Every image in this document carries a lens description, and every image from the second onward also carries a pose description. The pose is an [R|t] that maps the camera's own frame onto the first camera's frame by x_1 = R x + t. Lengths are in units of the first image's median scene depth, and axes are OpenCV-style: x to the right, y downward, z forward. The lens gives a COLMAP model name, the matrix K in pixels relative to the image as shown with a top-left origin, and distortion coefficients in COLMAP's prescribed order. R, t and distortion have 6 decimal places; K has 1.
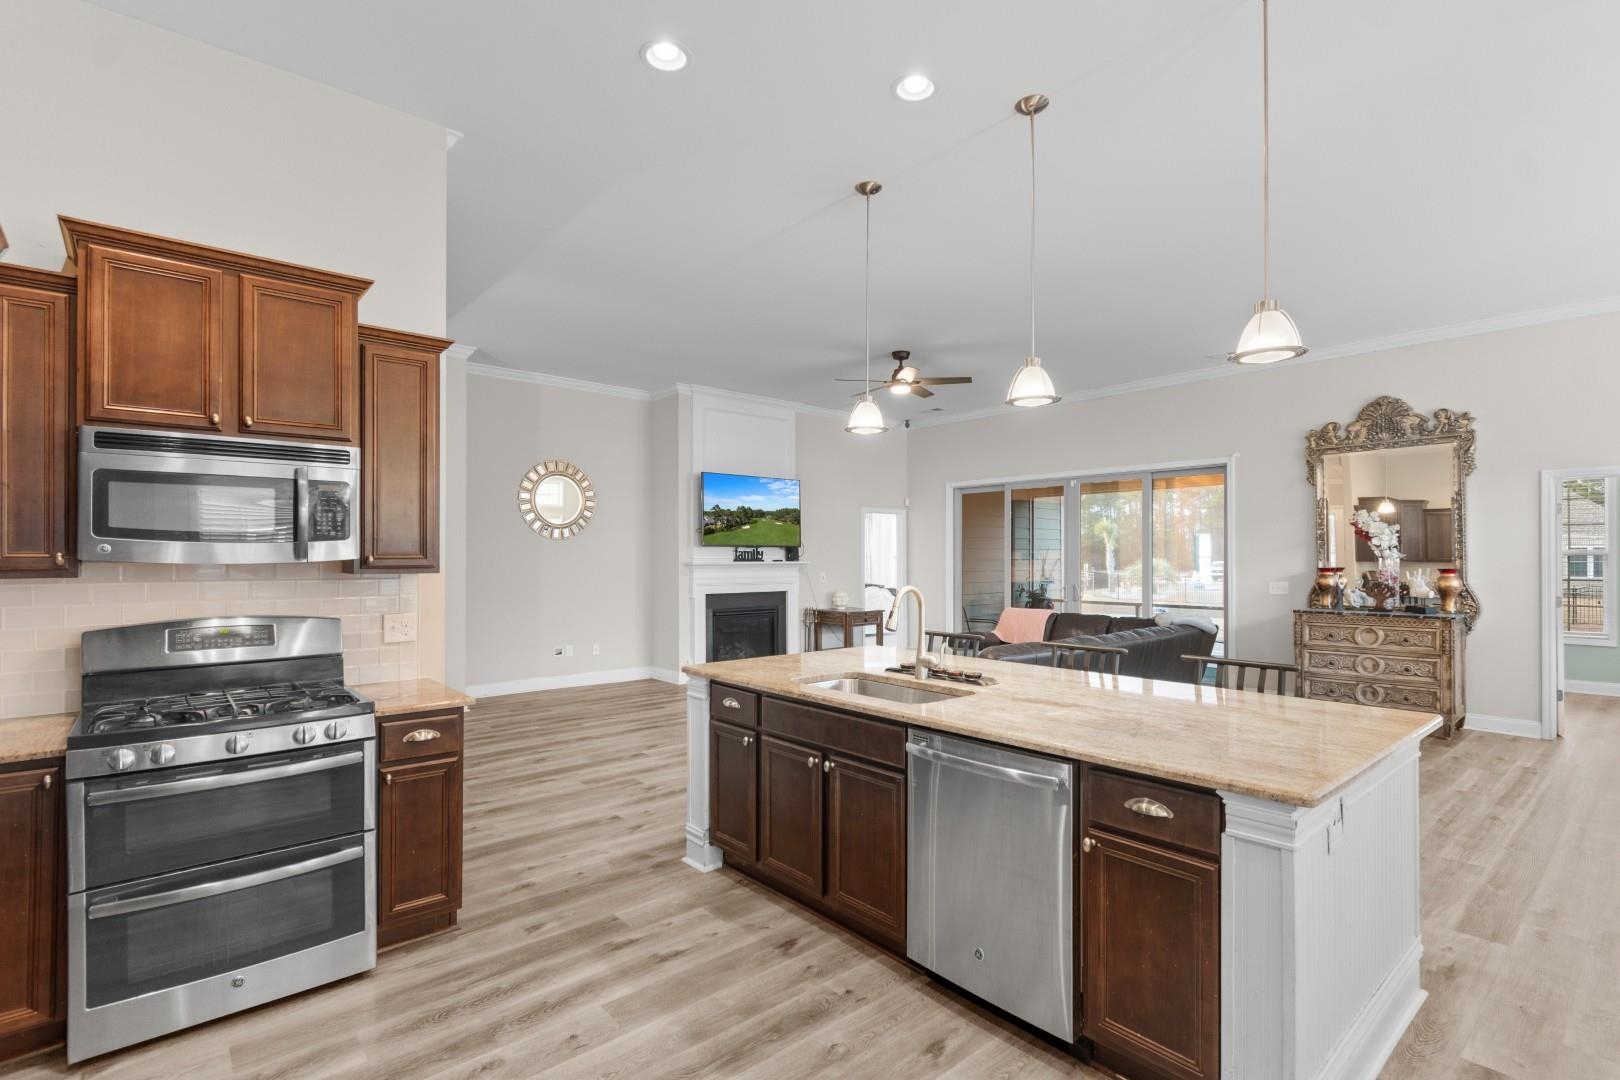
lens RADIAL K [[757.9, 0, 811.6], [0, 757.9, 551.1], [0, 0, 1]] dist [-0.002012, -0.001505]
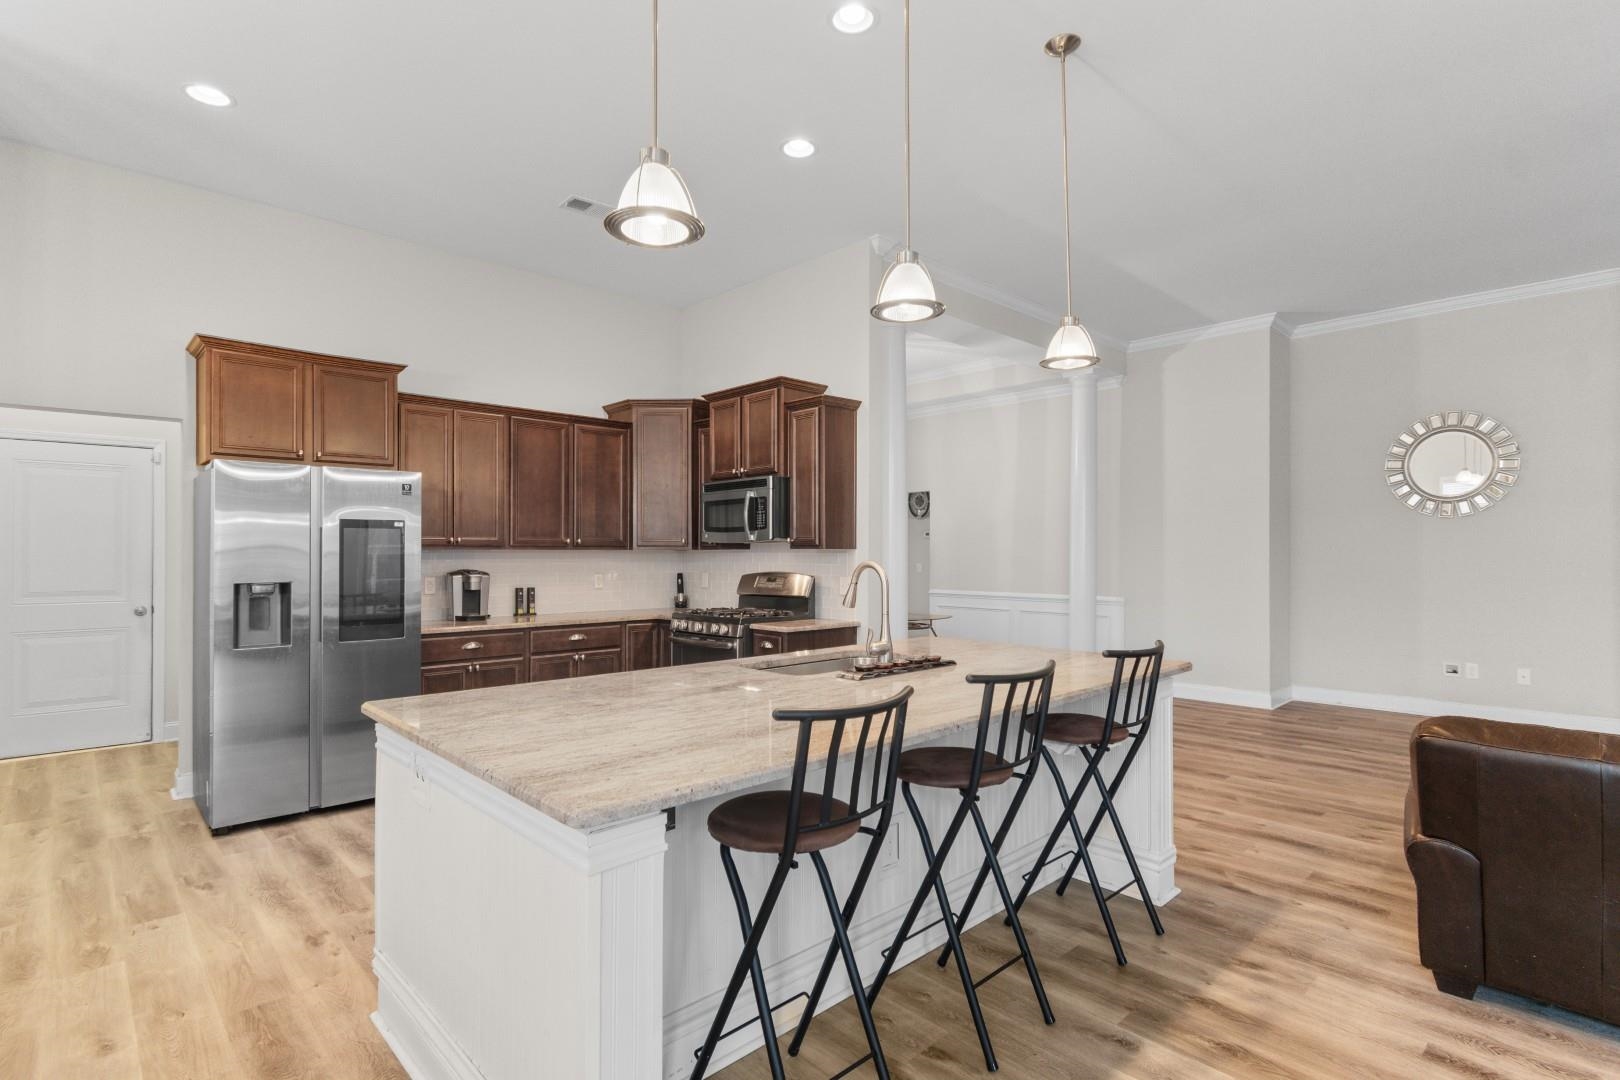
lens RADIAL K [[789.9, 0, 811.1], [0, 789.9, 544.8], [0, 0, 1]] dist [0.002754, 0.000065]
pose [[0.043392, -0.008914, -0.999018, 1.069059], [0.007913, 0.999932, -0.008579, 0.033196], [0.999027, -0.007533, 0.043459, 0.884808]]
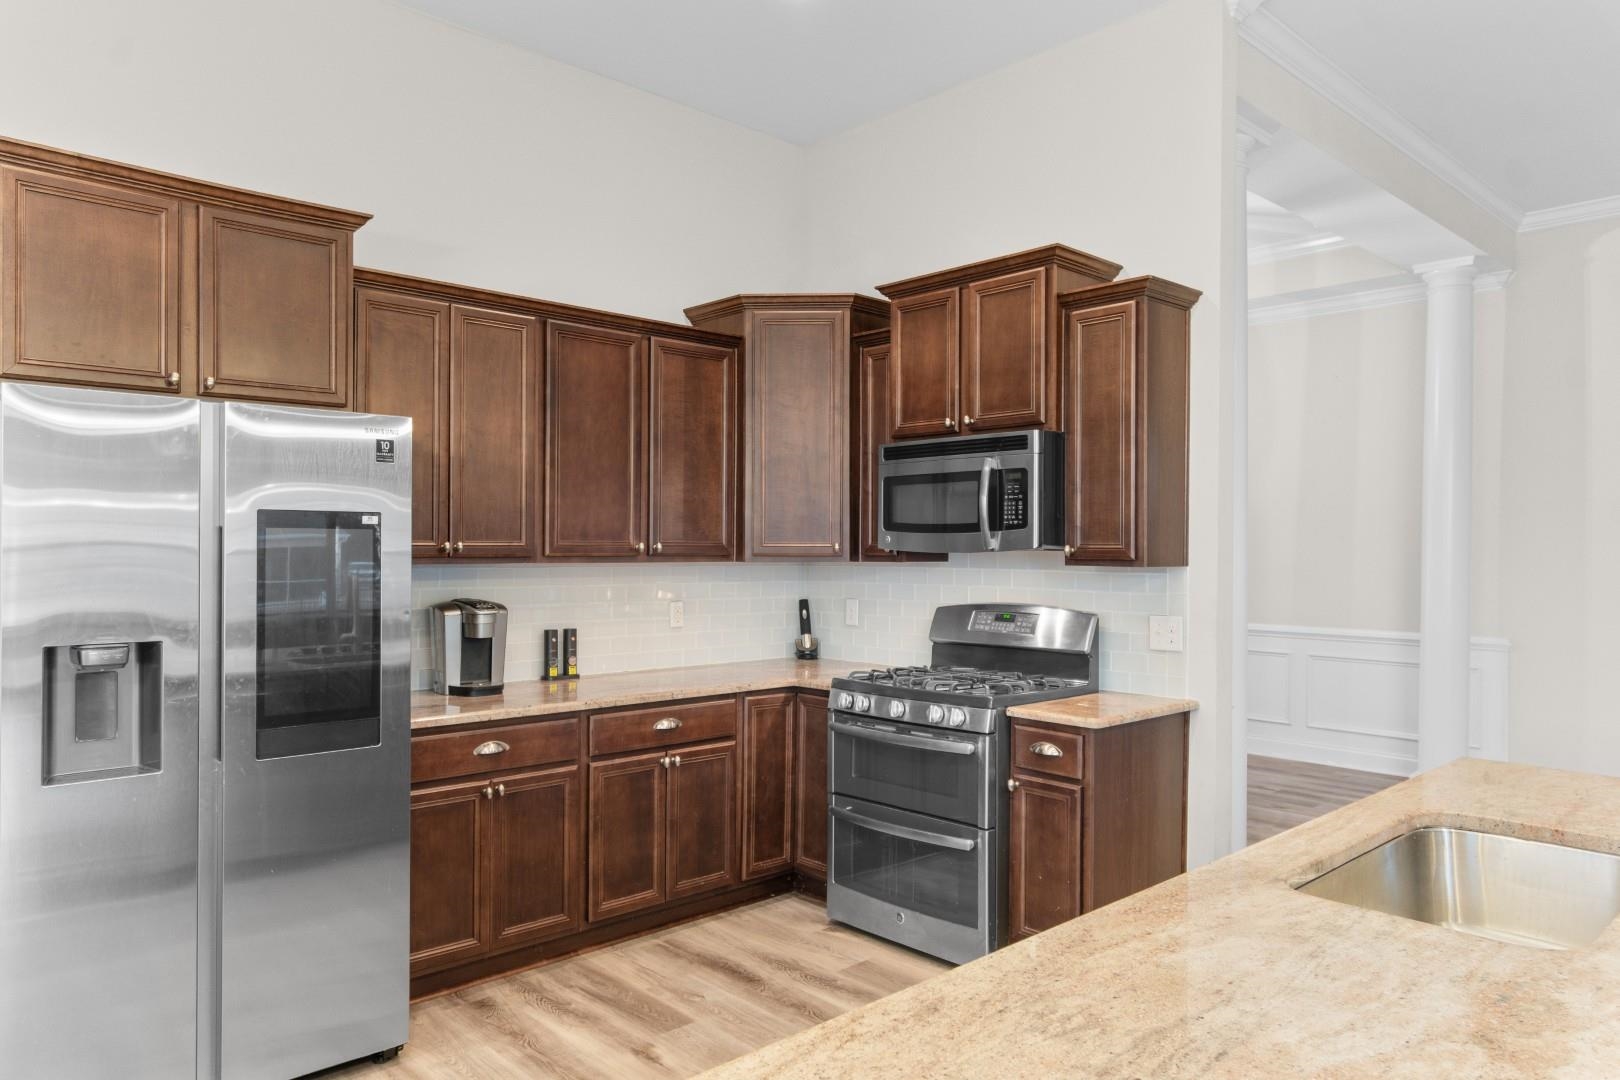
lens RADIAL K [[1066.4, 0, 810.0], [0, 1066.4, 540.0], [0, 0, 1]] dist [-0.000393, 0.000629]
pose [[0.034803, -0.003824, -0.999387, 0.621088], [0.002984, 0.999989, -0.003723, 0.002962], [0.999390, -0.002852, 0.034814, 0.588339]]
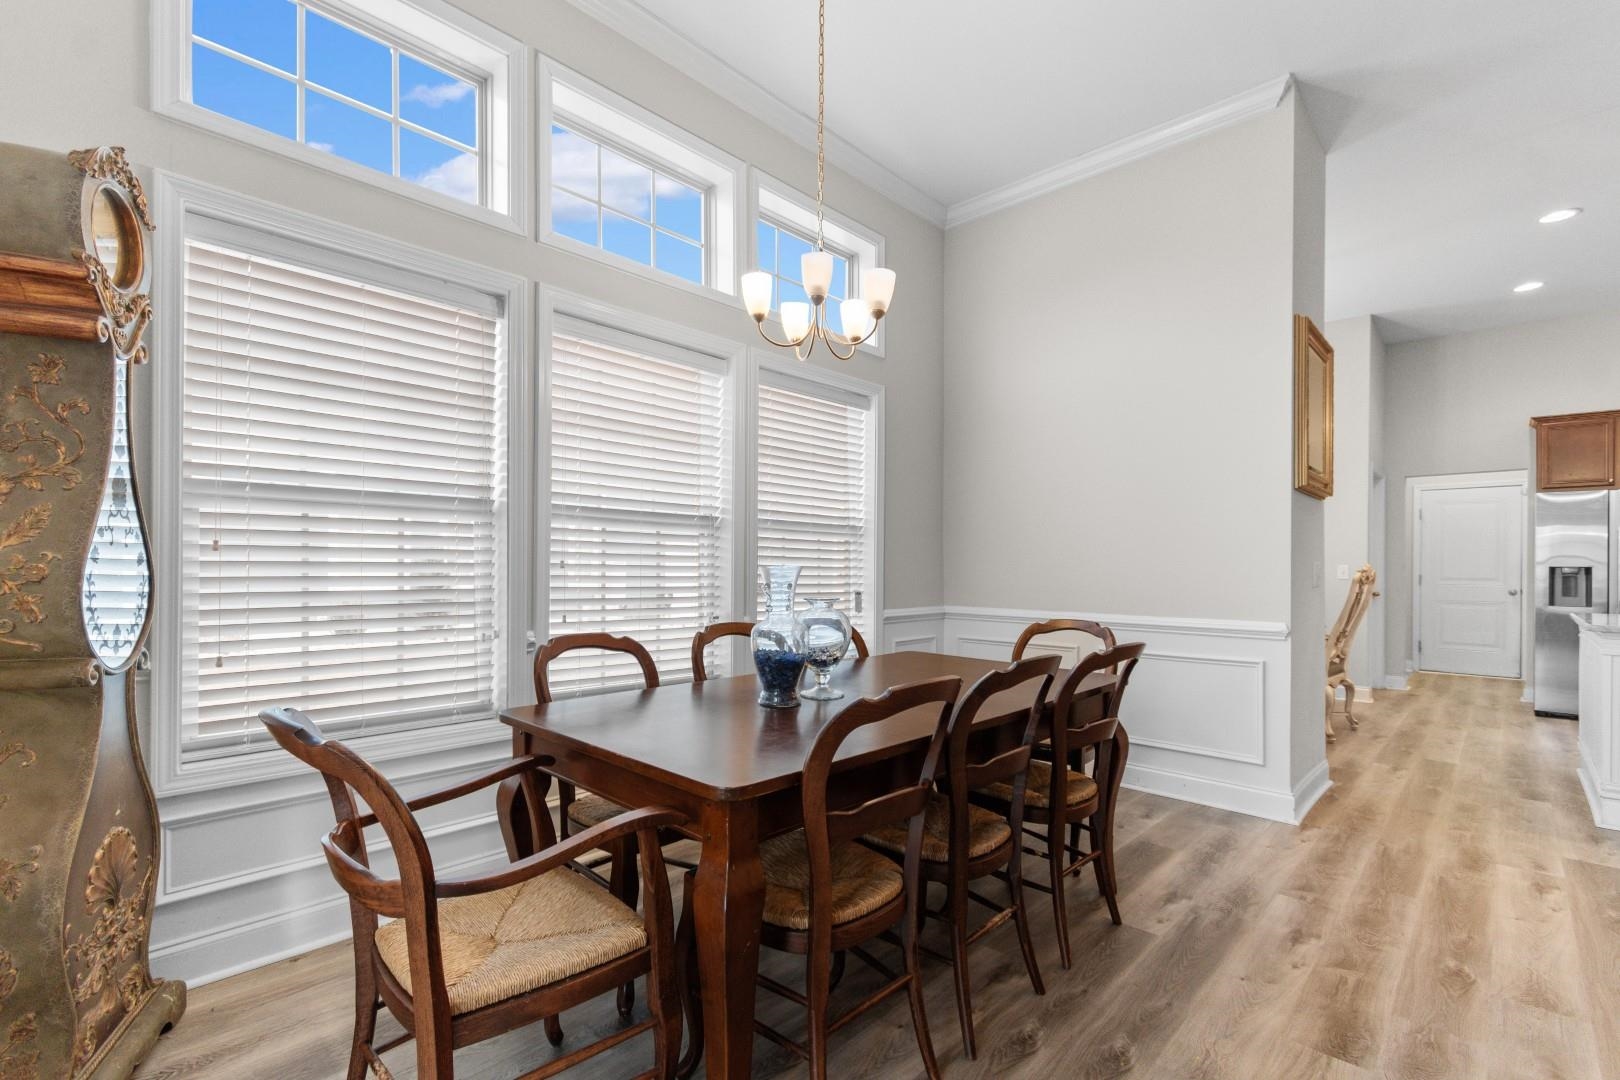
lens RADIAL K [[725.1, 0, 814.0], [0, 725.1, 569.4], [0, 0, 1]] dist [-0.001632, -0.000293]
pose [[-0.995680, -0.006819, -0.092598, 1.837664], [-0.006393, 0.999968, -0.004892, 0.102258], [0.092628, -0.004278, -0.995692, 1.697821]]
